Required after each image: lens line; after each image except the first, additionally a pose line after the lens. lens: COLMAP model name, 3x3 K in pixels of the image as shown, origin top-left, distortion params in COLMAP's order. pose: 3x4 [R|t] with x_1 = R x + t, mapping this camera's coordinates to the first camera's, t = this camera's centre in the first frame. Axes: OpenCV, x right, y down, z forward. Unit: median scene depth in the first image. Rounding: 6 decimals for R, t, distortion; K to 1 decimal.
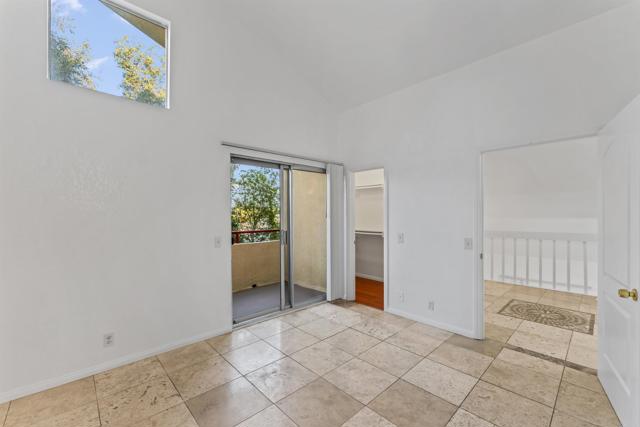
lens RADIAL K [[269.3, 0, 320.0], [0, 269.3, 213.5], [0, 0, 1]] dist [0.002181, 0.000307]
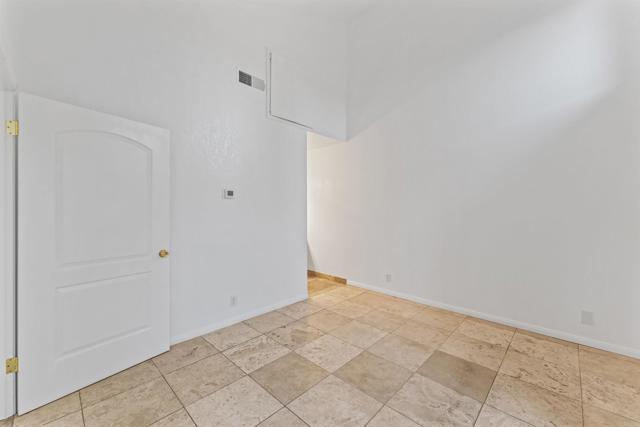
lens RADIAL K [[255.6, 0, 320.0], [0, 255.6, 213.5], [0, 0, 1]] dist [0.001417, -0.000132]
pose [[-0.998734, 0.006293, -0.049912, 0.197462], [0.005992, 0.999963, 0.006176, 0.039814], [0.049949, 0.005869, -0.998735, 1.521332]]
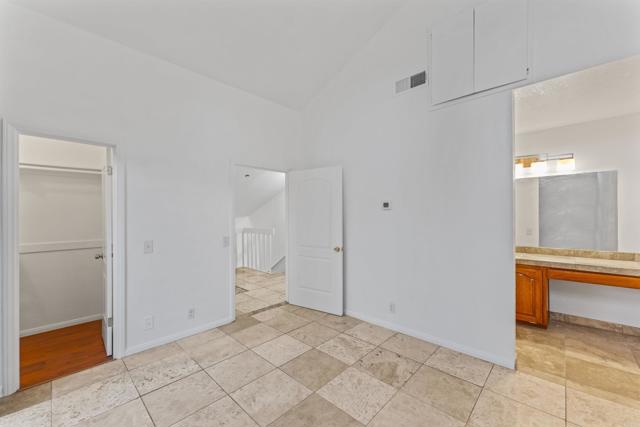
lens RADIAL K [[255.6, 0, 320.0], [0, 255.6, 213.5], [0, 0, 1]] dist [0.001417, -0.000132]
pose [[-0.055468, 0.013661, 0.998367, -0.642617], [0.004916, 0.999898, -0.013409, 0.010736], [-0.998448, 0.004164, -0.055529, 0.770800]]
